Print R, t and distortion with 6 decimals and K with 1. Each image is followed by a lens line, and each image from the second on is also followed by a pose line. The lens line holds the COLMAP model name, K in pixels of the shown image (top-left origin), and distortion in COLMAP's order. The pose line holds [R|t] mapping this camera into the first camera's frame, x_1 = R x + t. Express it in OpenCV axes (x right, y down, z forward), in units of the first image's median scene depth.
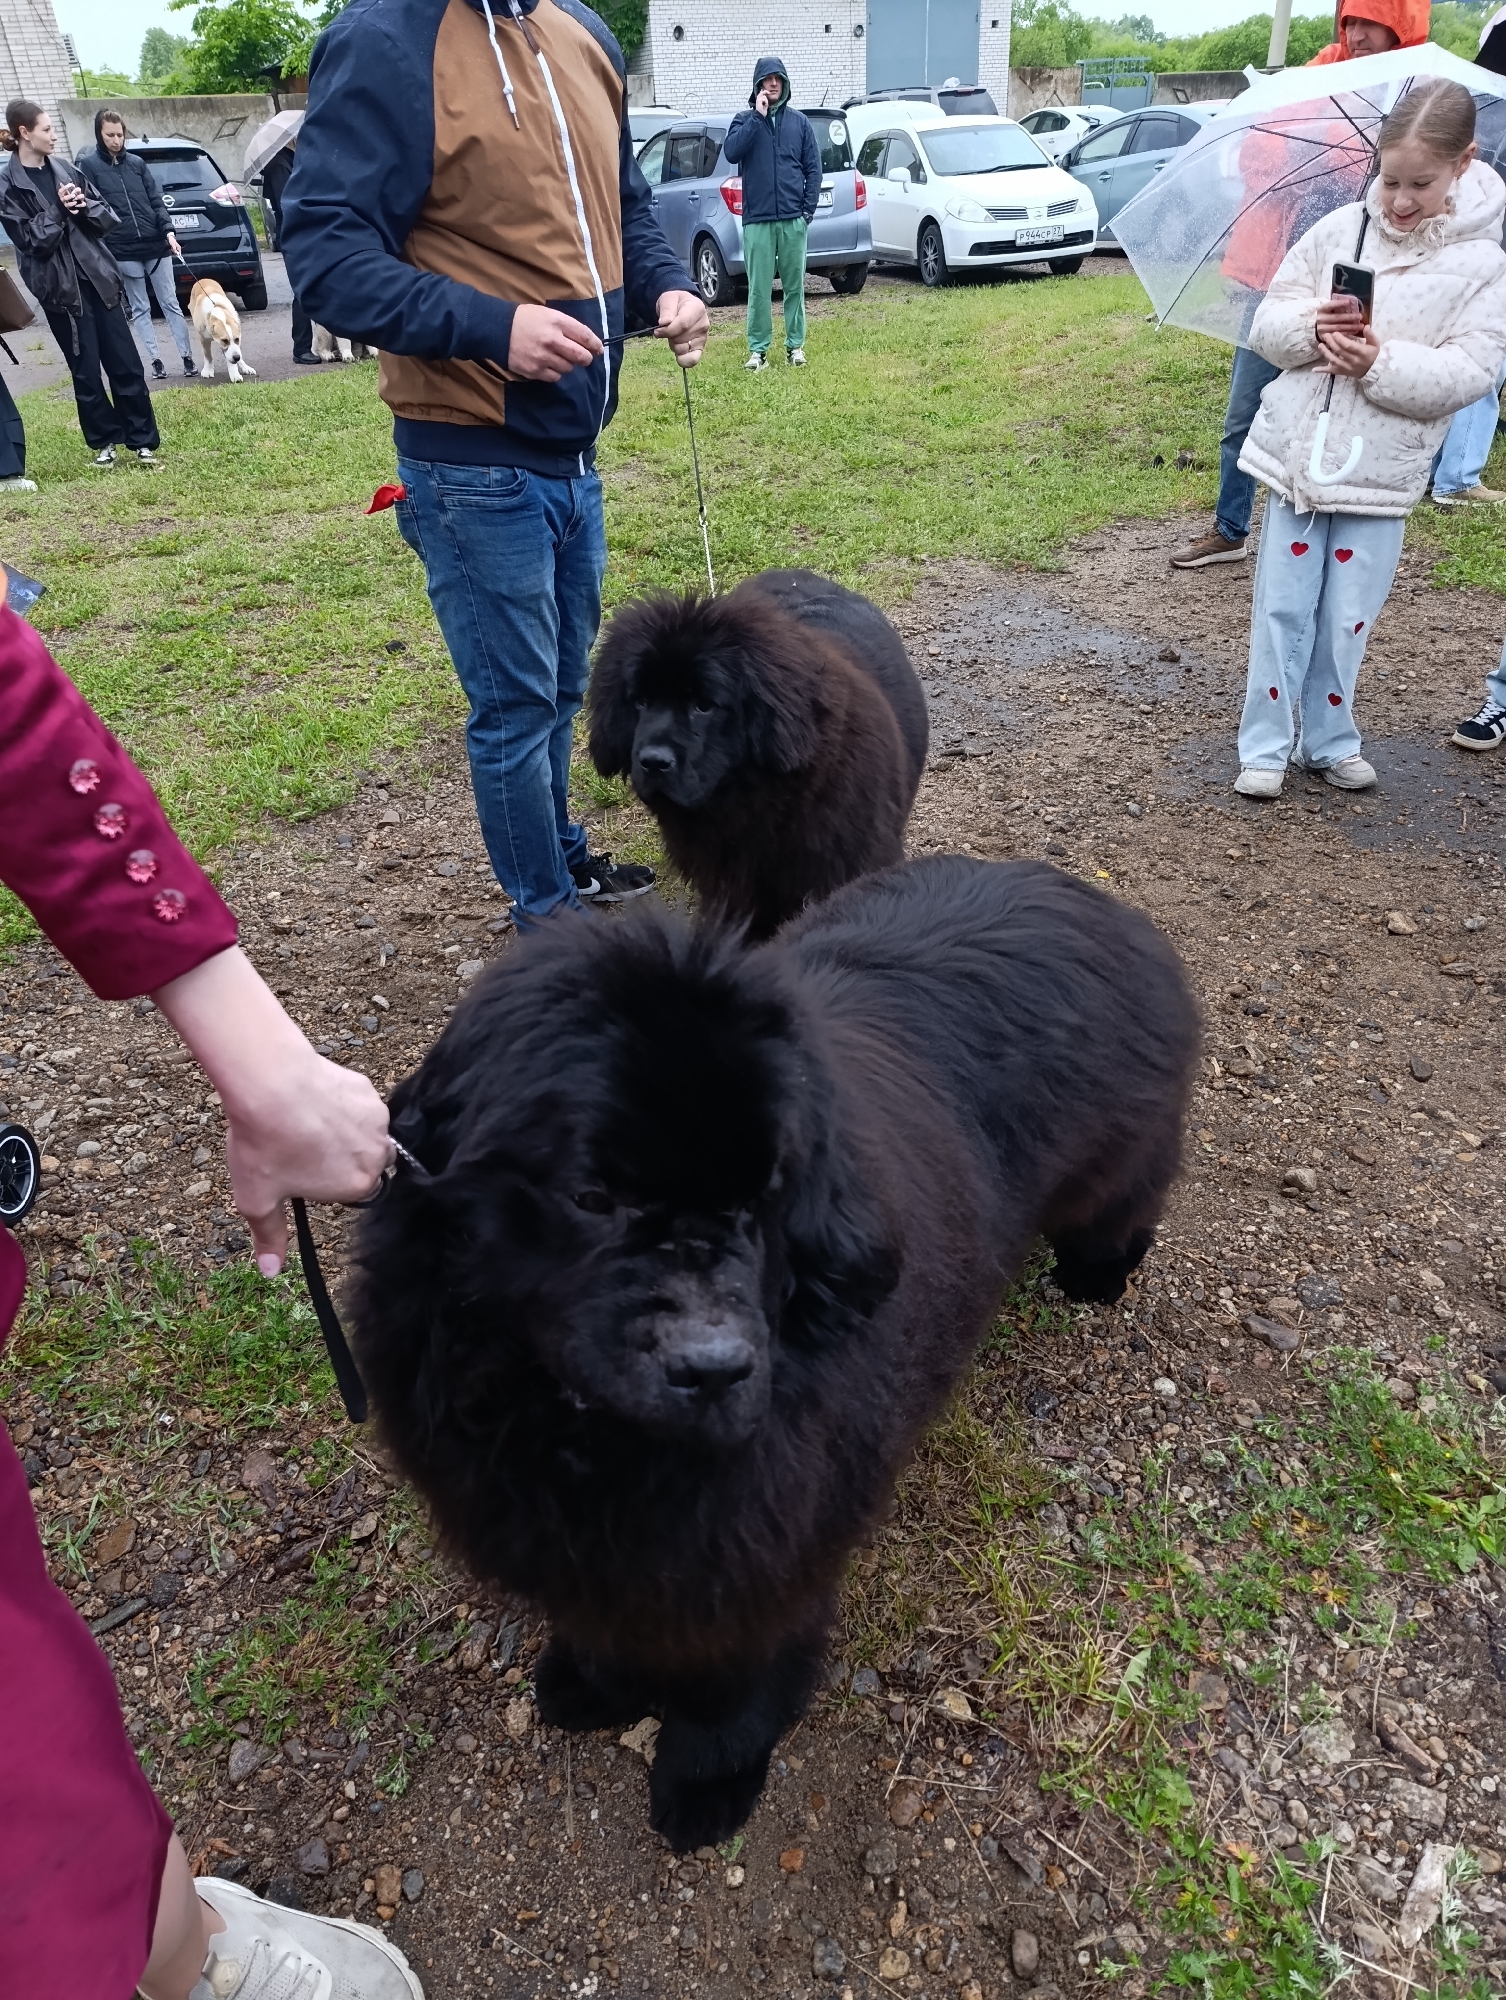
lens RADIAL K [[1349.1, 0, 753.6], [0, 1349.1, 1003.3], [0, 0, 1]] dist [-0.006113, 0.003855]
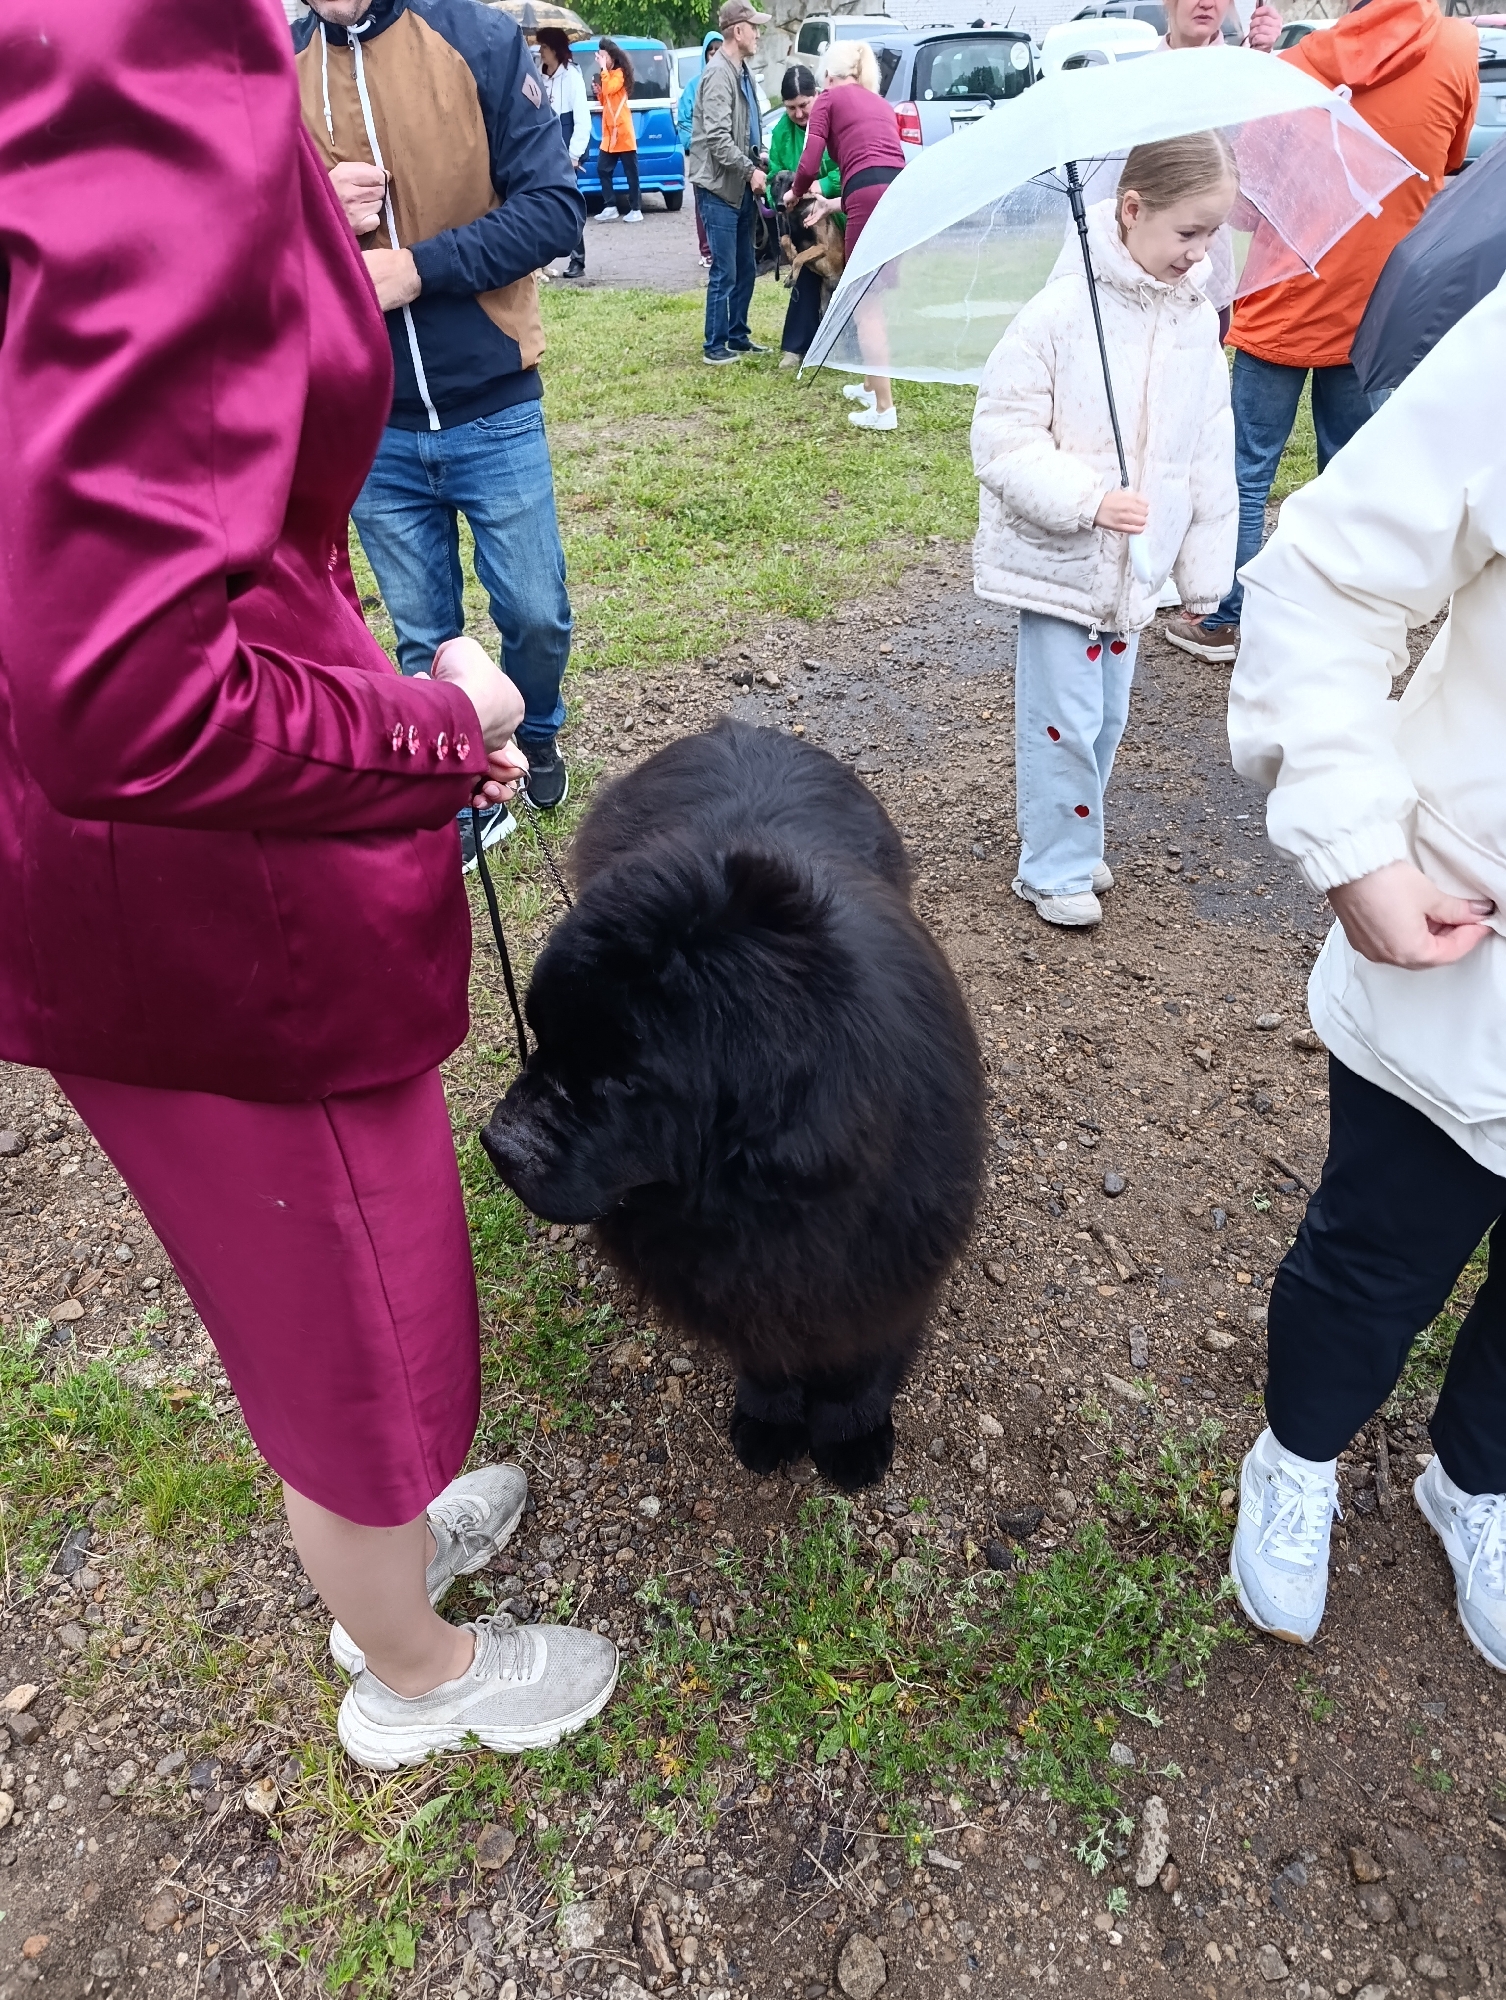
lens RADIAL K [[1349.1, 0, 752.6], [0, 1349.1, 996.3], [0, 0, 1]] dist [-0.006113, 0.003855]
pose [[0.988779, 0.101823, -0.109312, 0.345111], [-0.096732, 0.994007, 0.050921, -0.108507], [0.113841, -0.039776, 0.992702, 0.039402]]
